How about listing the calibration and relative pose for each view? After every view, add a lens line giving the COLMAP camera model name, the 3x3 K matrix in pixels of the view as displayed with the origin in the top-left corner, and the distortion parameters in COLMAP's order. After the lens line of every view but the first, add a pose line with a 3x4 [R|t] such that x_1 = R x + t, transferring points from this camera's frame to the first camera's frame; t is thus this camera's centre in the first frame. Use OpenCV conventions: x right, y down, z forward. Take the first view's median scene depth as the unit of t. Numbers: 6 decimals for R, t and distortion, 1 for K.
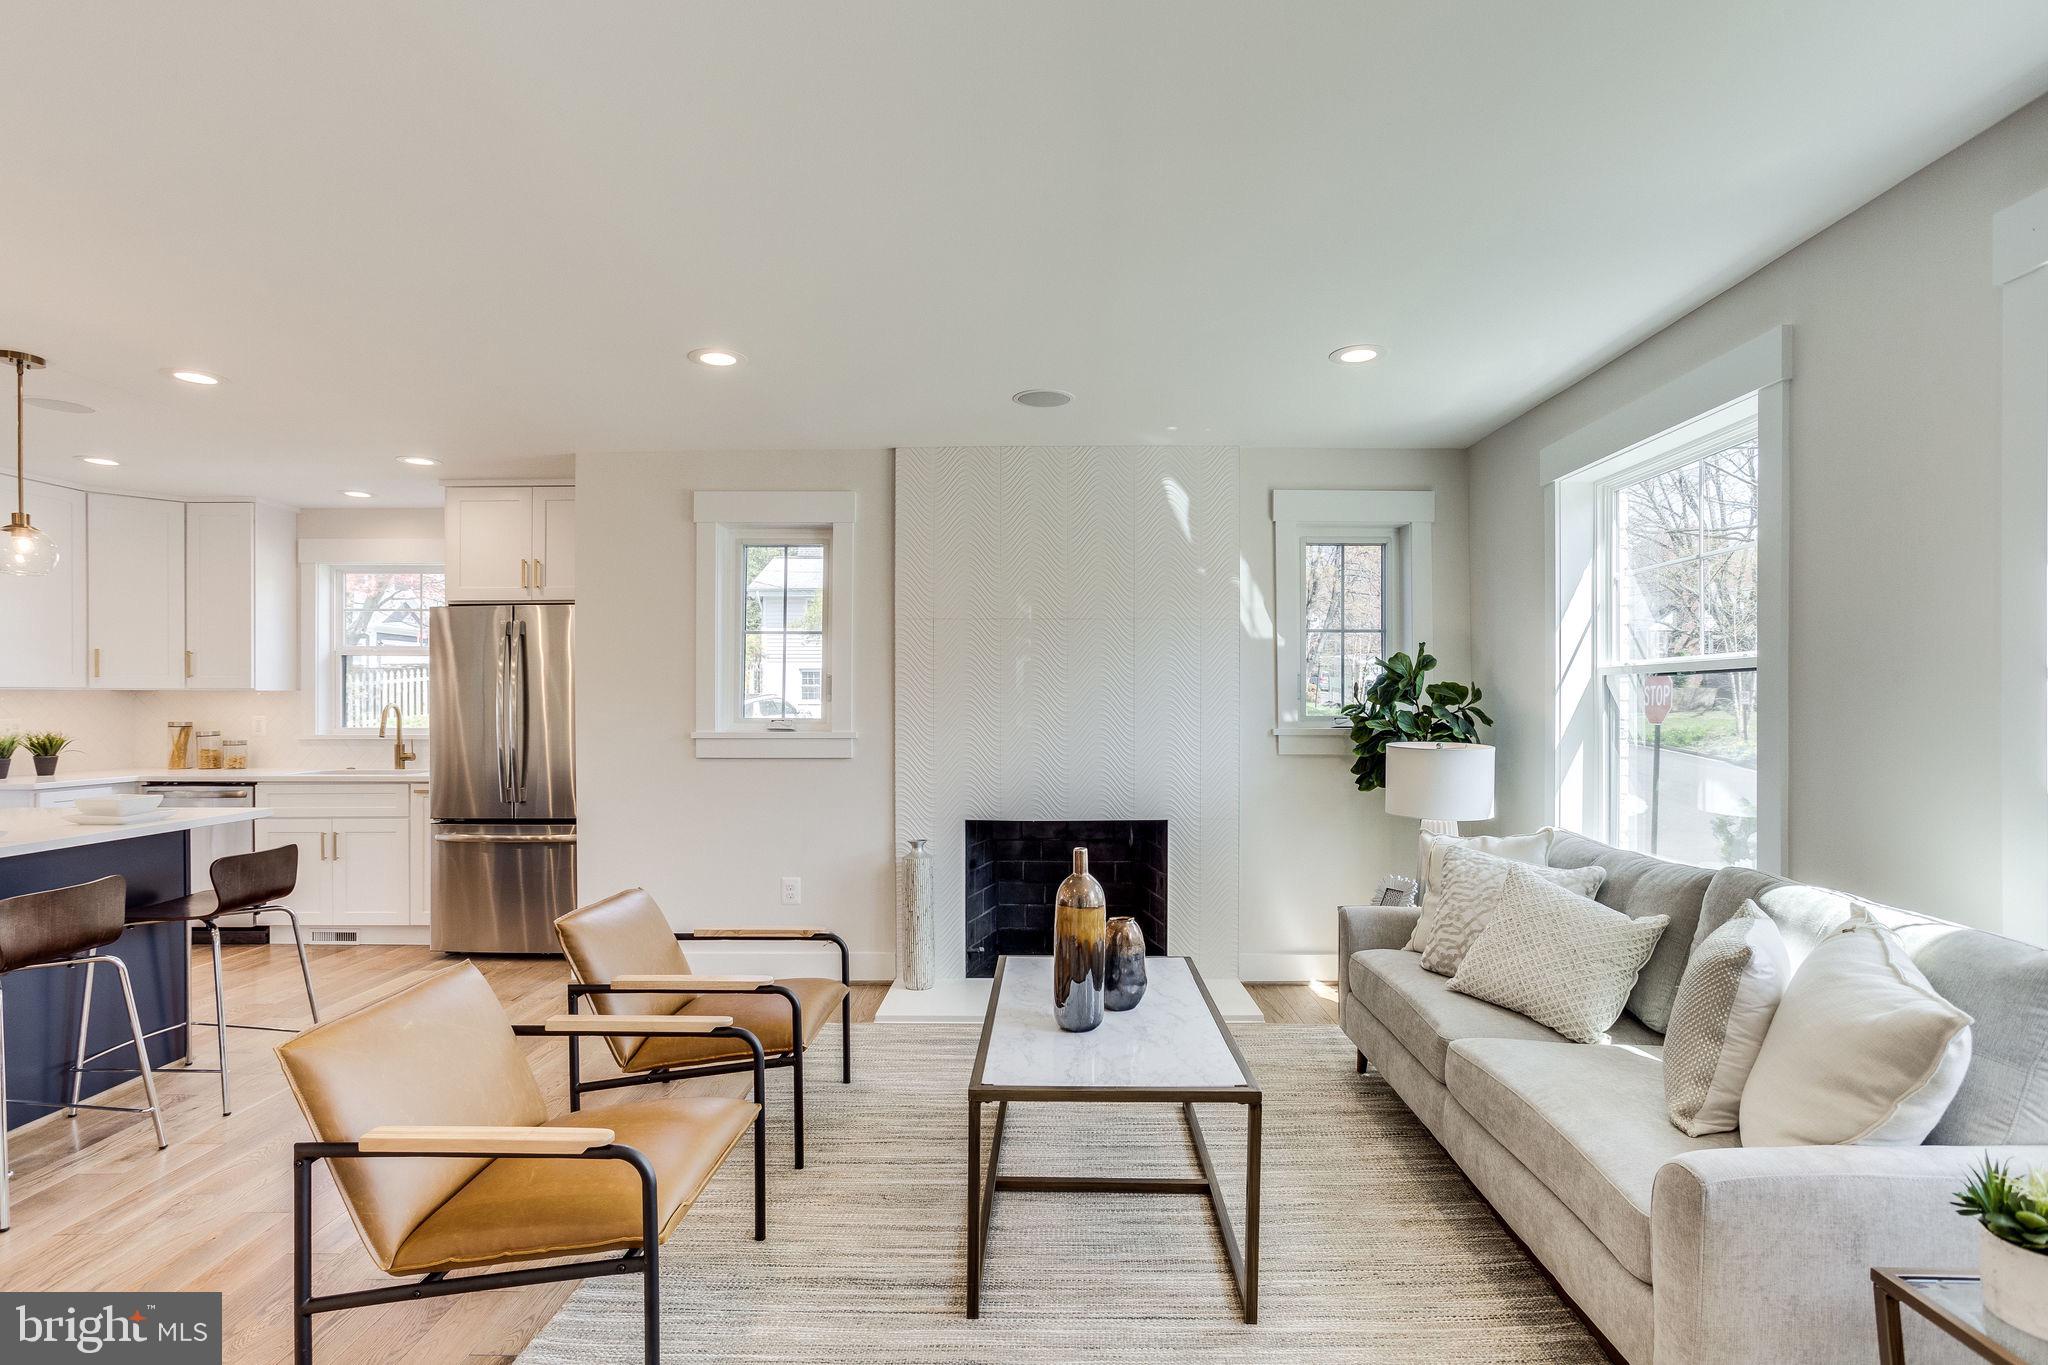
lens RADIAL K [[1005.8, 0, 1035.3], [0, 1005.8, 701.9], [0, 0, 1]] dist [-0.041842, 0.030150]
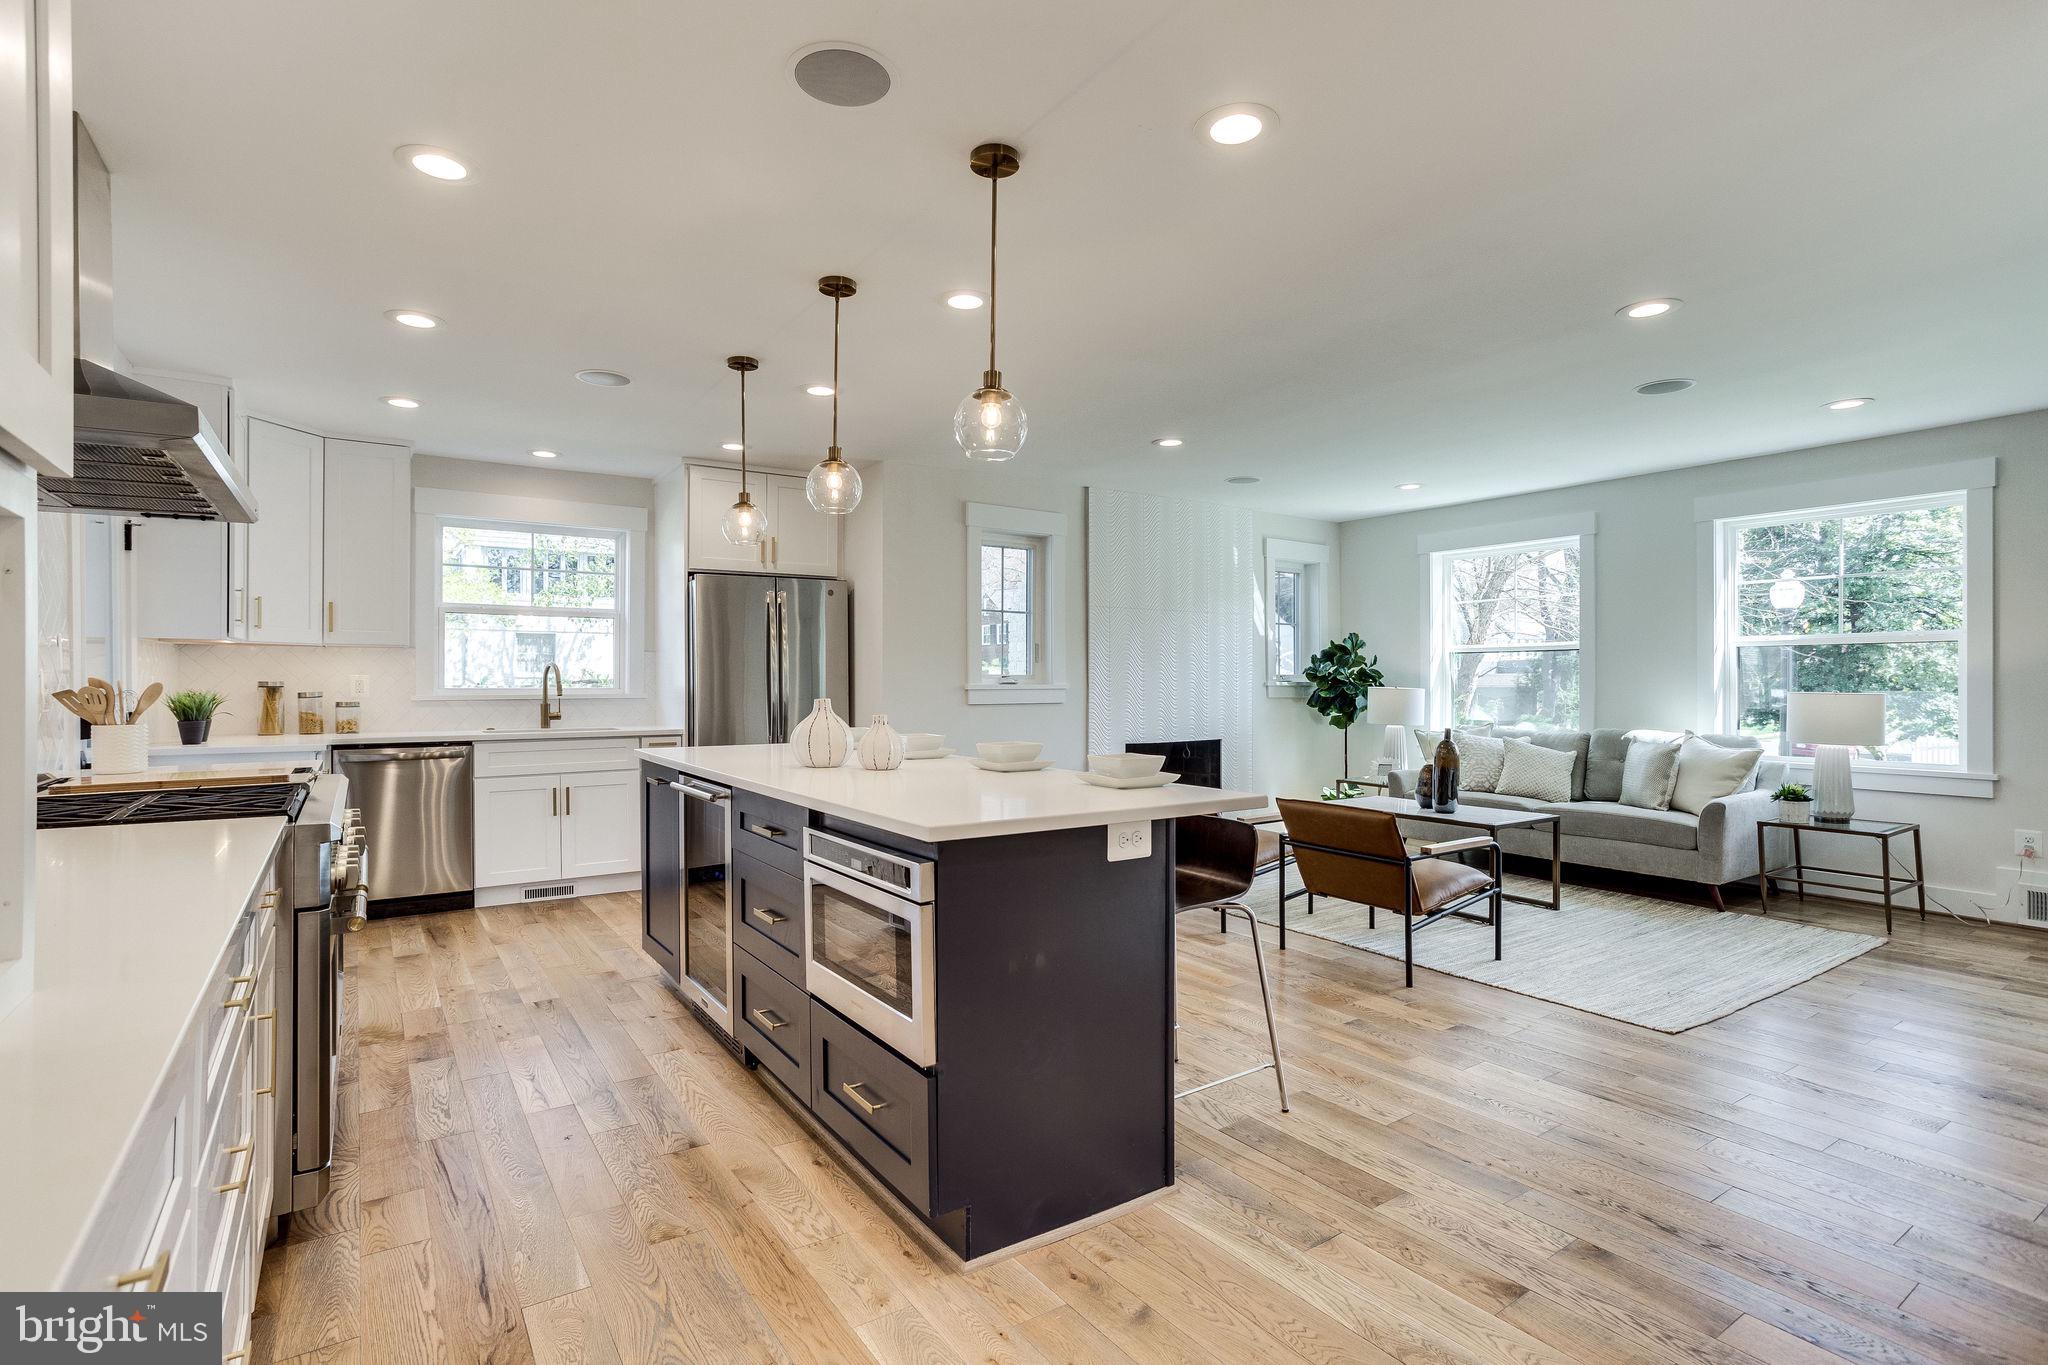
lens RADIAL K [[990.1, 0, 1017.7], [0, 990.1, 687.6], [0, 0, 1]] dist [-0.040351, 0.026786]
pose [[0.822793, -0.003724, 0.568329, -0.991562], [-0.000732, 0.999971, 0.007613, 0.022733], [-0.568341, -0.006680, 0.822766, -0.105183]]
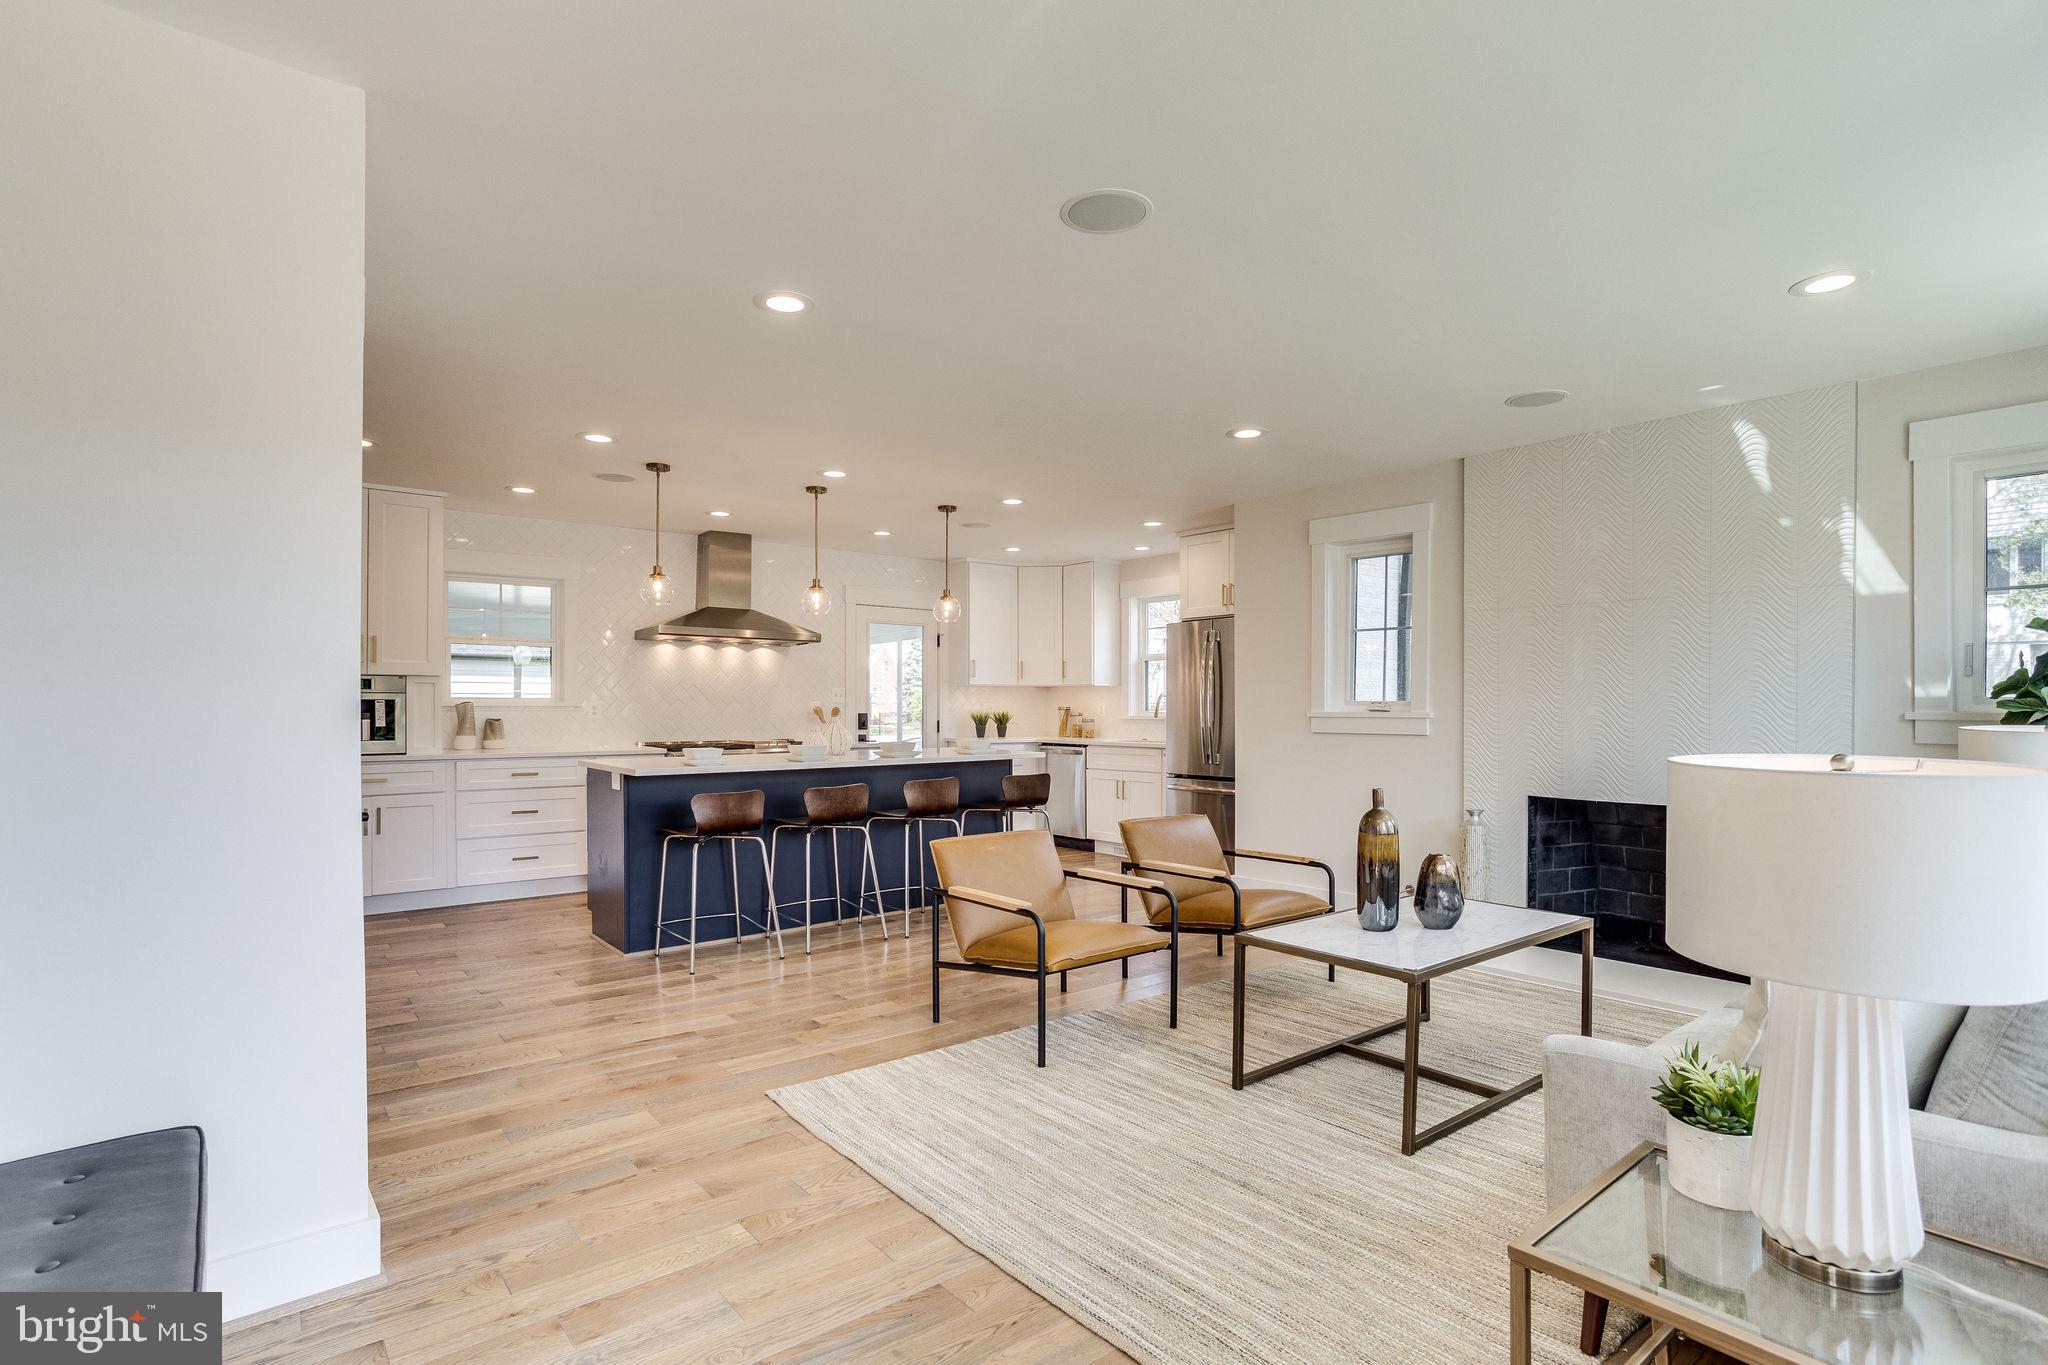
lens RADIAL K [[1012.9, 0, 1010.9], [0, 1012.9, 710.1], [0, 0, 1]] dist [-0.036814, 0.034239]
pose [[0.633032, 0.004414, -0.774113, 0.390413], [-0.000333, 0.999985, 0.005430, 0.020601], [0.774125, -0.003180, 0.633024, -0.091529]]
